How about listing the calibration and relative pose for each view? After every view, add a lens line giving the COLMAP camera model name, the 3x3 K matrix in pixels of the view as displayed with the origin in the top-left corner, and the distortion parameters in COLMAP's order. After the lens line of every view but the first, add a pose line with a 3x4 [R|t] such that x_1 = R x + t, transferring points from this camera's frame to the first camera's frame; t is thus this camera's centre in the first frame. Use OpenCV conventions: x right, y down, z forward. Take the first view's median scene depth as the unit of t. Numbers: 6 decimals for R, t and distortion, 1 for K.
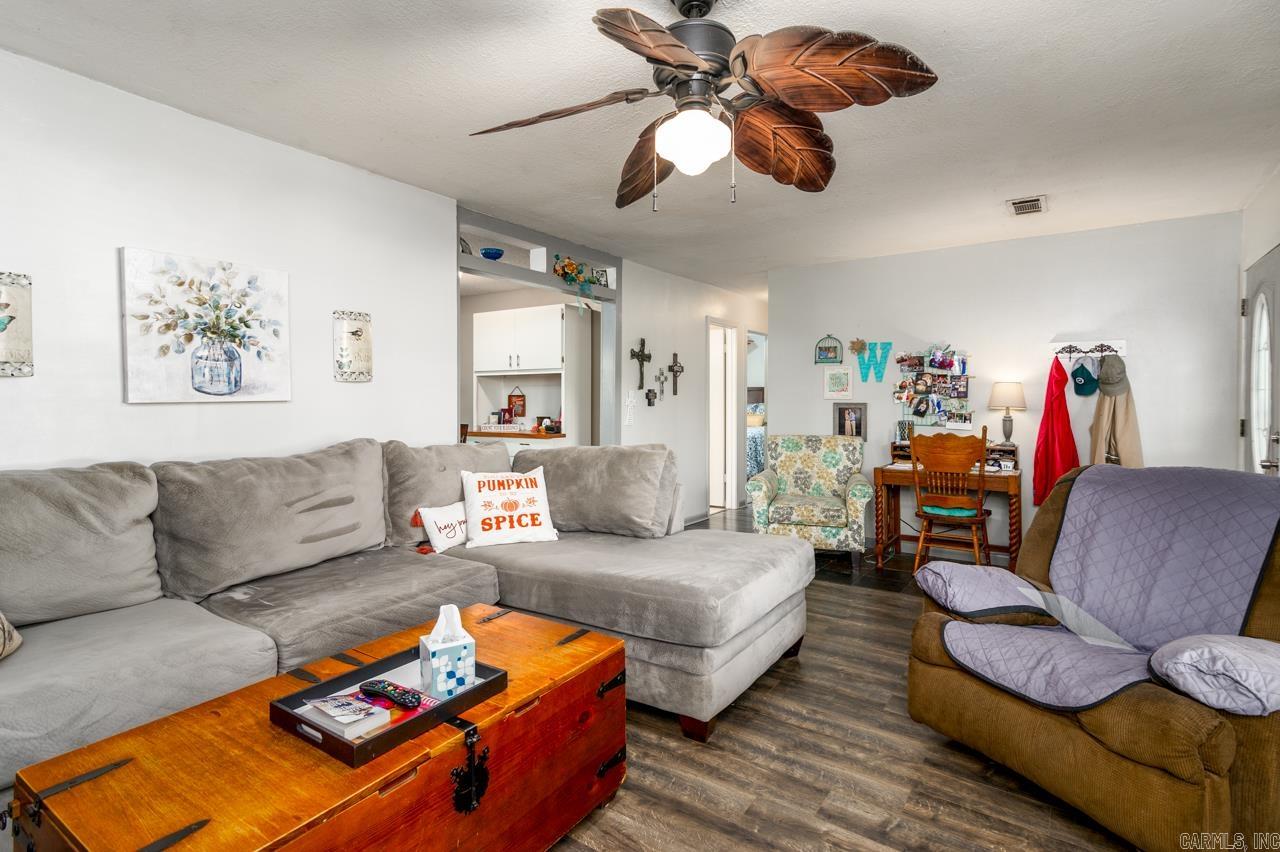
lens RADIAL K [[624.0, 0, 636.5], [0, 624.0, 400.1], [0, 0, 1]] dist [0.023057, 0.000128]
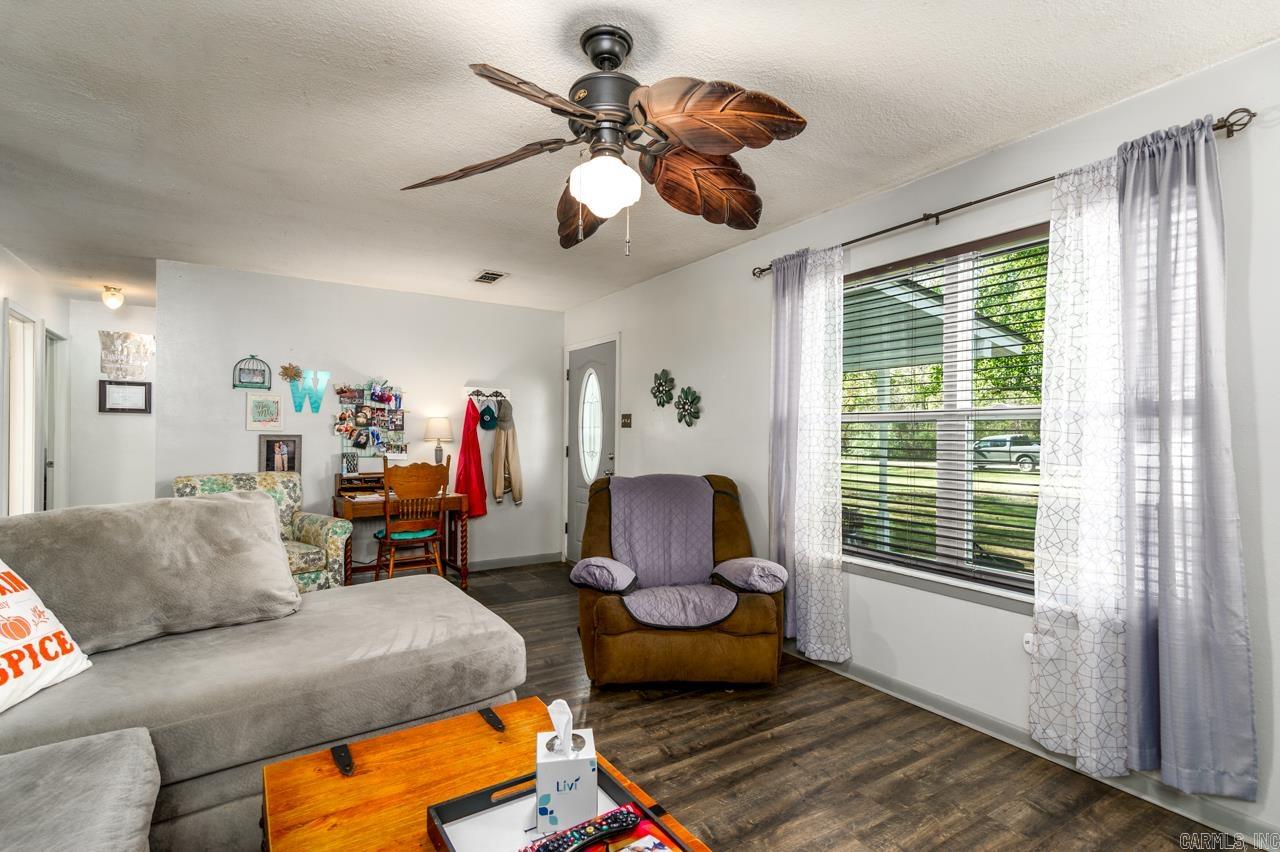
lens RADIAL K [[616.9, 0, 643.7], [0, 616.9, 430.4], [0, 0, 1]] dist [0.019807, -0.000156]
pose [[0.392250, 0.010231, 0.919802, -0.296727], [-0.007045, 0.999942, -0.008118, 0.001982], [-0.919832, -0.003295, 0.392299, 0.188811]]
